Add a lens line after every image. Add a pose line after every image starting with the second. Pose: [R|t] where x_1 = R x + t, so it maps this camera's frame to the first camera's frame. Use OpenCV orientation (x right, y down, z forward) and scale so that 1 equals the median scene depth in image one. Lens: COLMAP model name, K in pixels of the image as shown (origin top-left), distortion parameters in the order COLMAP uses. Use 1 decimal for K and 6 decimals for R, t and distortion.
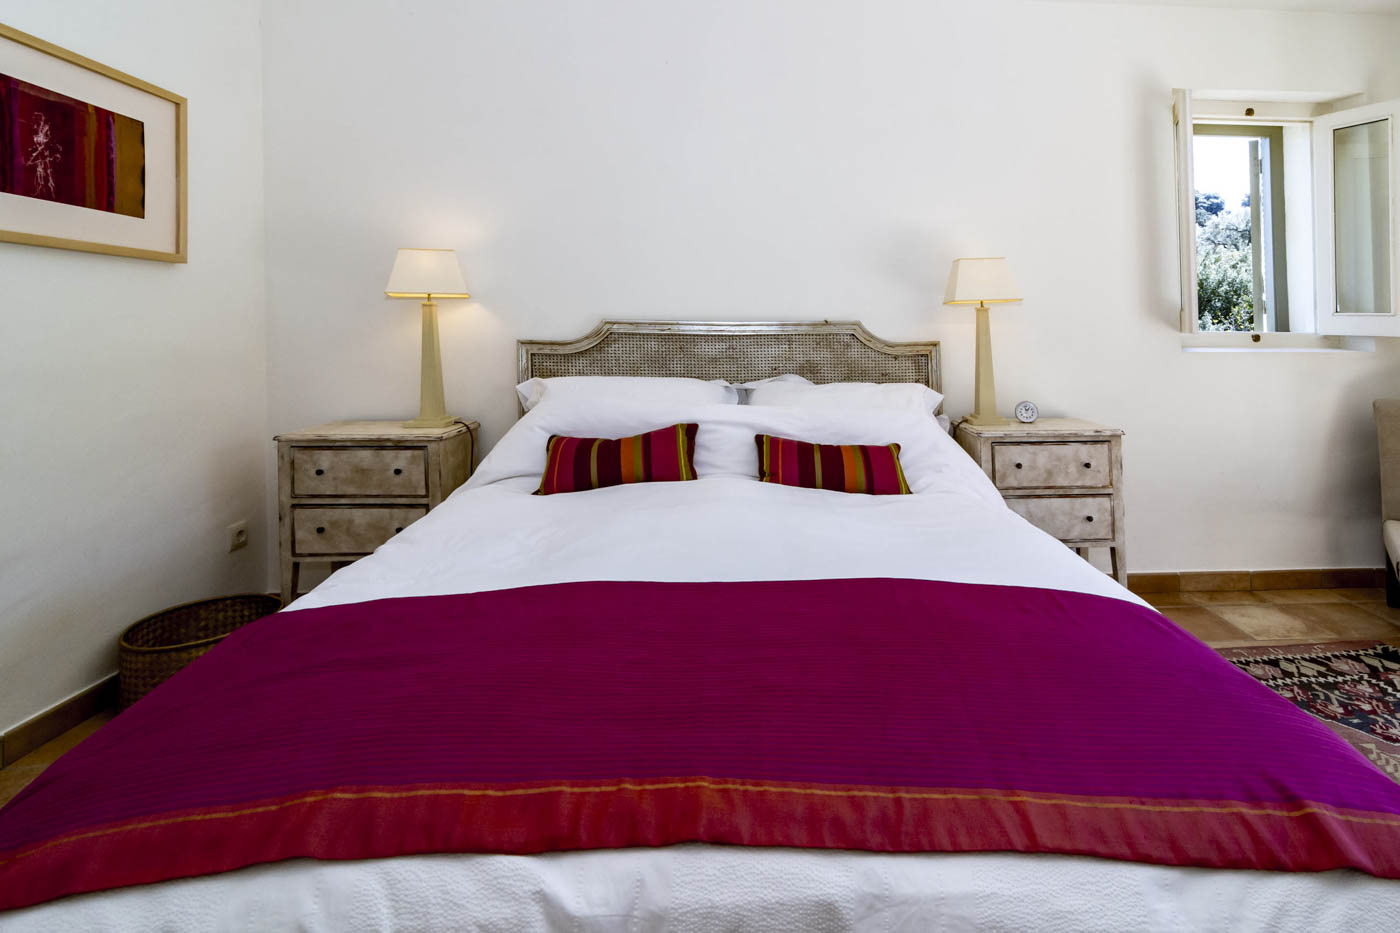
lens RADIAL K [[709.3, 0, 700.6], [0, 709.3, 320.7], [0, 0, 1]] dist [-0.003277, -0.000731]
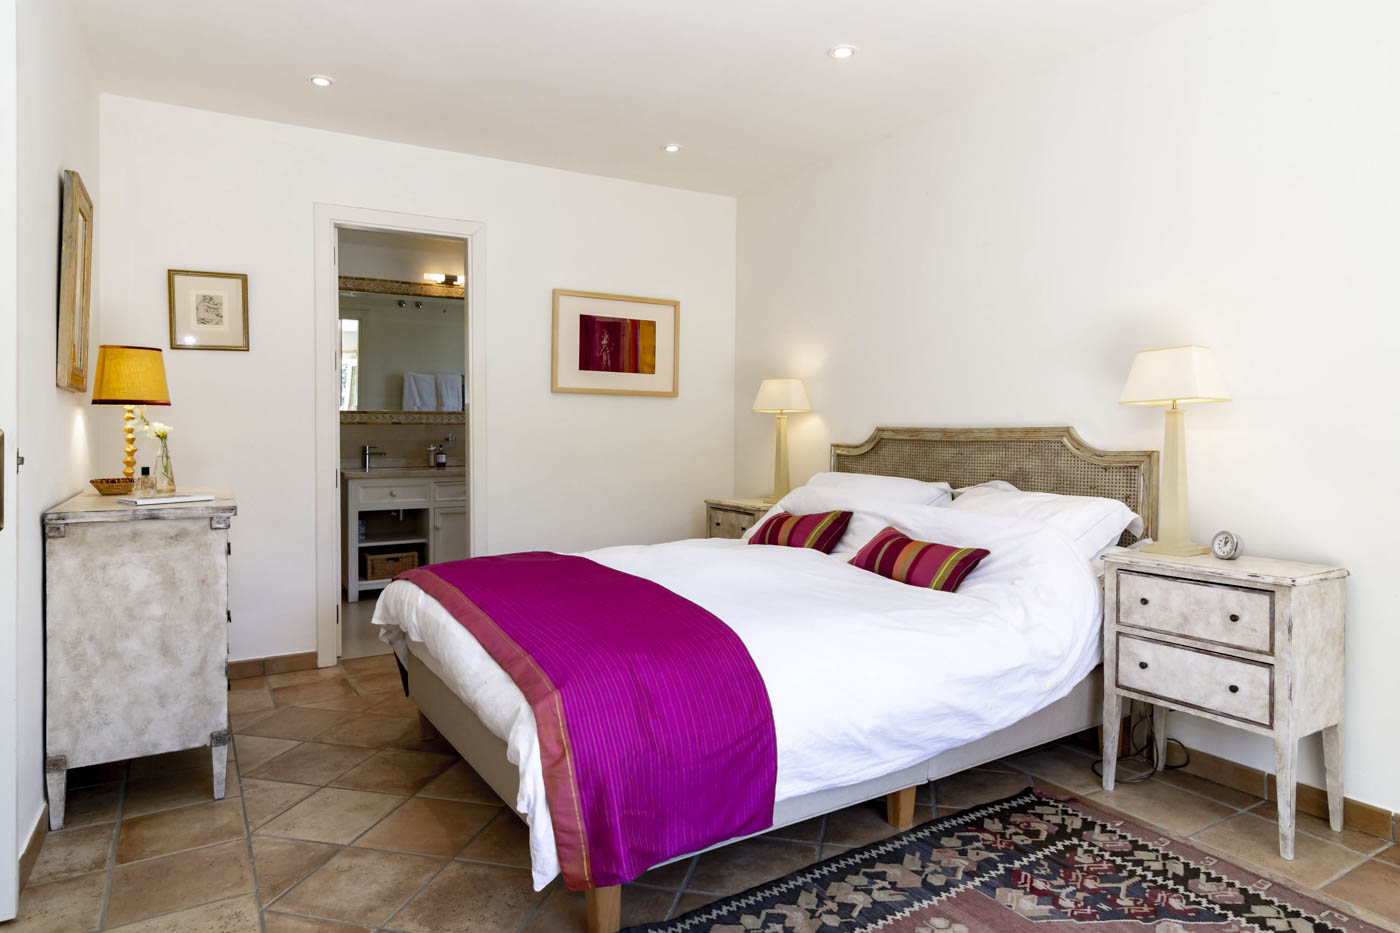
lens RADIAL K [[846.2, 0, 700.0], [0, 846.2, 466.5], [0, 0, 1]] dist [-0.000230, -0.000654]
pose [[0.450131, 0.034136, -0.892310, 1.082015], [0.005705, 0.999139, 0.041101, 0.004145], [0.892944, -0.023591, 0.449548, 0.097438]]
